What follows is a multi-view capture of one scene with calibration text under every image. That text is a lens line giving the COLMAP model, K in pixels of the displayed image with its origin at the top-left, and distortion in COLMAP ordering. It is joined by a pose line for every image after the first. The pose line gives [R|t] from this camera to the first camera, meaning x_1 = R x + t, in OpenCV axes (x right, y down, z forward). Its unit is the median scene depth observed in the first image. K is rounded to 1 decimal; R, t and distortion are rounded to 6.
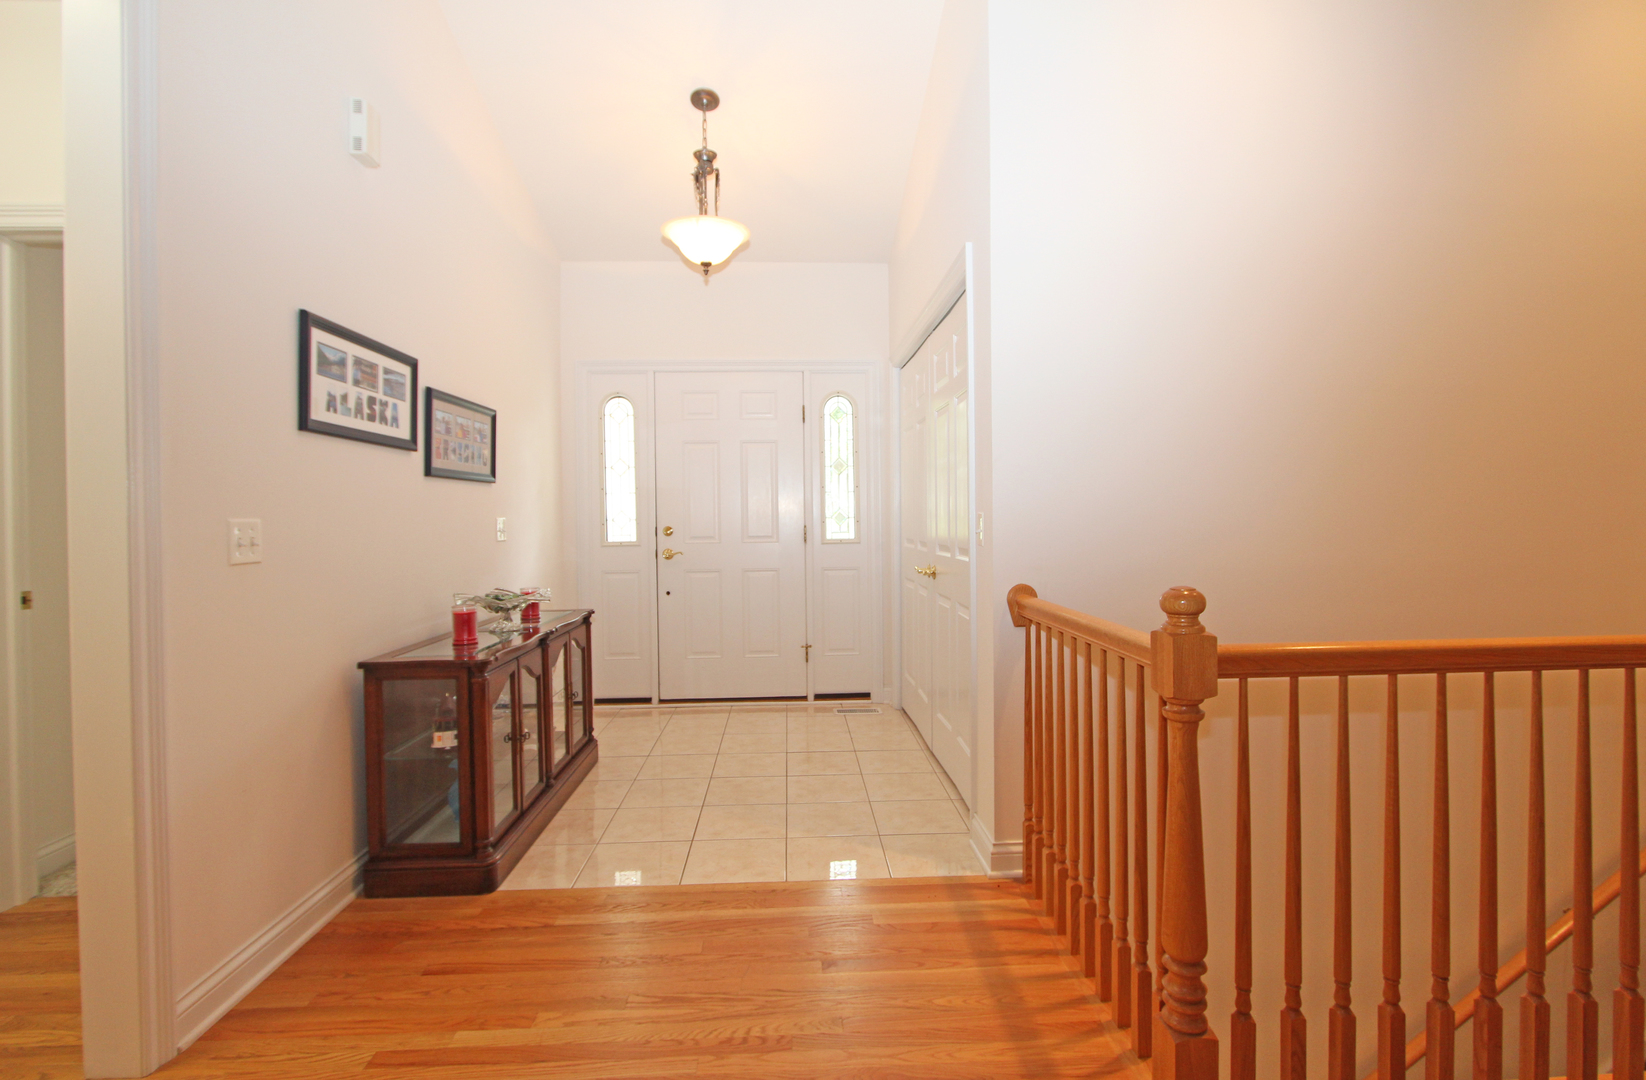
lens RADIAL K [[750.7, 0, 829.1], [0, 750.7, 531.1], [0, 0, 1]] dist [-0.016386, -0.000173]
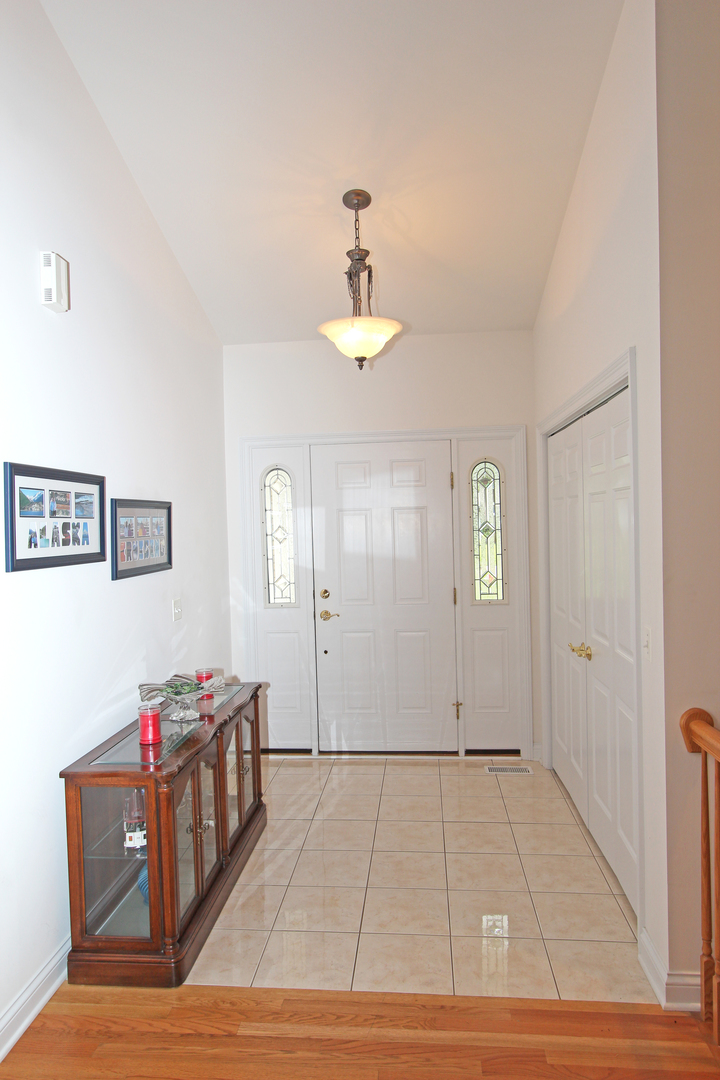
lens RADIAL K [[696.1, 0, 356.1], [0, 696.1, 541.0], [0, 0, 1]] dist [-0.009509, 0.001891]
pose [[0.988658, -0.011949, -0.149706, -0.033458], [0.014118, 0.999810, 0.013433, -0.135586], [0.149517, -0.015394, 0.988639, 0.046133]]
